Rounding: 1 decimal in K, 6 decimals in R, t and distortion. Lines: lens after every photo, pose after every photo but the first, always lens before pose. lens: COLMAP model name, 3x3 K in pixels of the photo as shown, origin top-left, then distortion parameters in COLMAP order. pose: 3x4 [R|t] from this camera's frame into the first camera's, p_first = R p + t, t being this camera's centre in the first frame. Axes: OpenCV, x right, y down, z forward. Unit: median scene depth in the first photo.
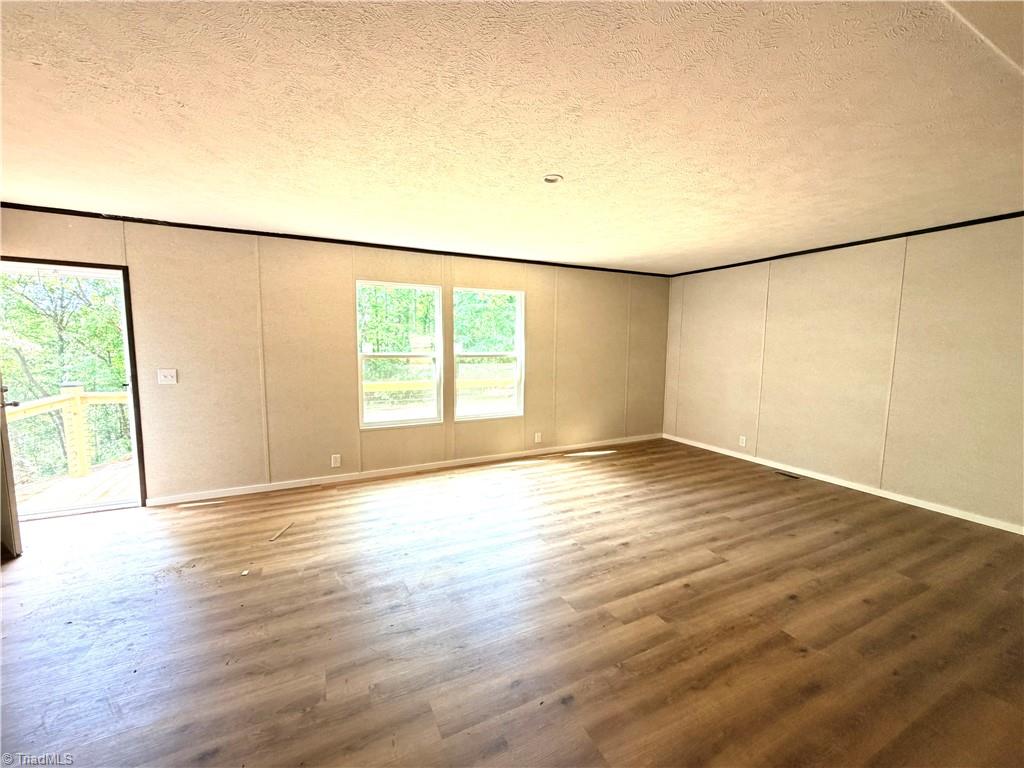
lens RADIAL K [[411.1, 0, 511.3], [0, 411.1, 384.8], [0, 0, 1]] dist [-0.000273, 0.000316]
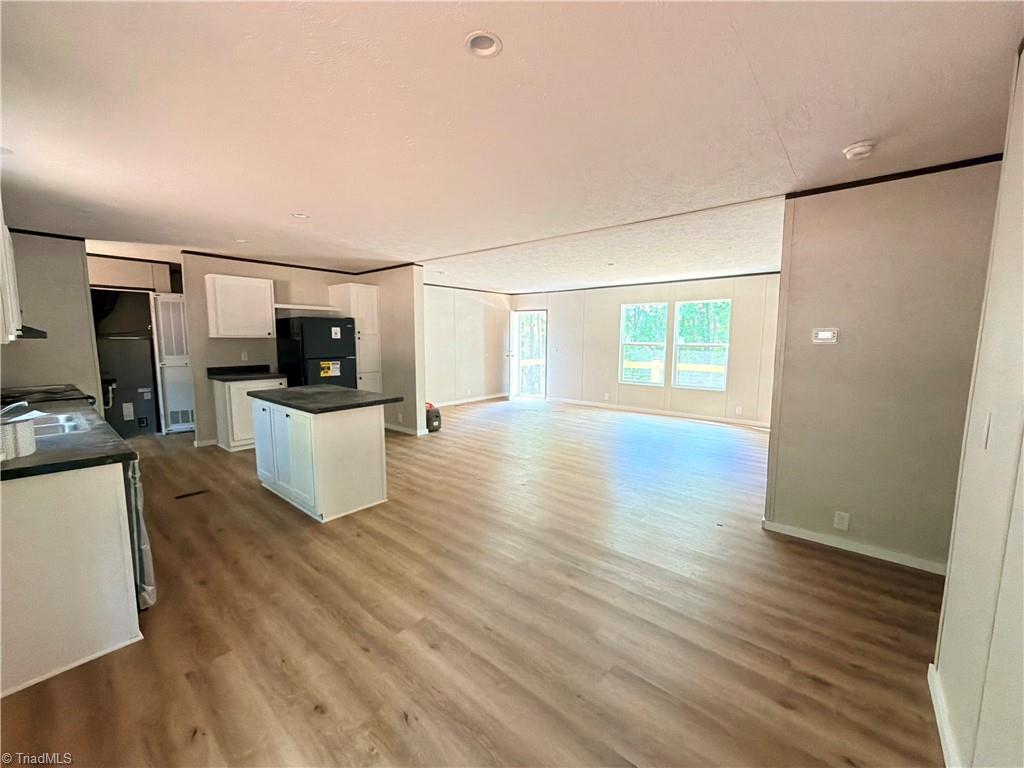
lens RADIAL K [[411.1, 0, 512.7], [0, 411.1, 384.6], [0, 0, 1]] dist [-0.000273, 0.000316]
pose [[0.401599, 0.101336, -0.910192, 1.522283], [-0.093565, 0.993199, 0.069294, 0.039425], [0.911023, 0.057334, 0.408349, -0.290854]]
